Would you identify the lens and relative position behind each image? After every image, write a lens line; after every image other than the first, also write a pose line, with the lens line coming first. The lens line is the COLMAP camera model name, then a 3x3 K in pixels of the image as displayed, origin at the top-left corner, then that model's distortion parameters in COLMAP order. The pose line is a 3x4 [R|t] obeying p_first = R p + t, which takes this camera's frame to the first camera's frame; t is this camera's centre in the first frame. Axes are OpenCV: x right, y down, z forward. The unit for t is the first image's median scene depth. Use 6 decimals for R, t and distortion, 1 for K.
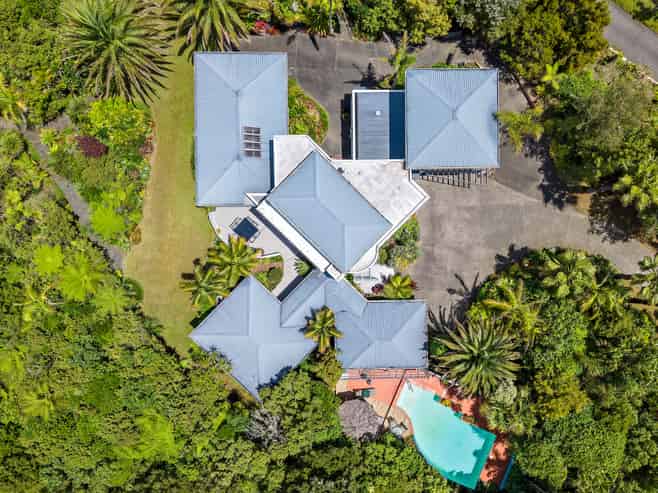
lens RADIAL K [[458.6, 0, 329.0], [0, 458.6, 246.5], [0, 0, 1]] dist [0.034915, 0.000579]
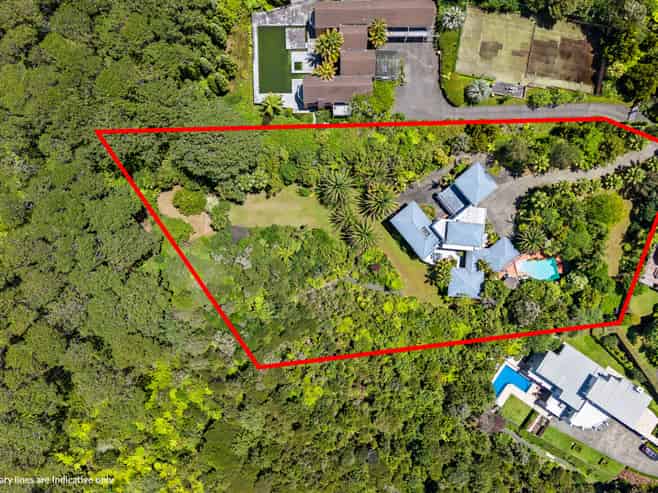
lens RADIAL K [[390.1, 0, 329.0], [0, 390.1, 246.5], [0, 0, 1]] dist [0.000207, -0.000147]
pose [[0.775094, -0.629377, -0.055805, -0.549104], [0.630906, 0.775733, 0.014012, -0.557539], [0.034471, -0.046069, 0.998343, -1.469235]]
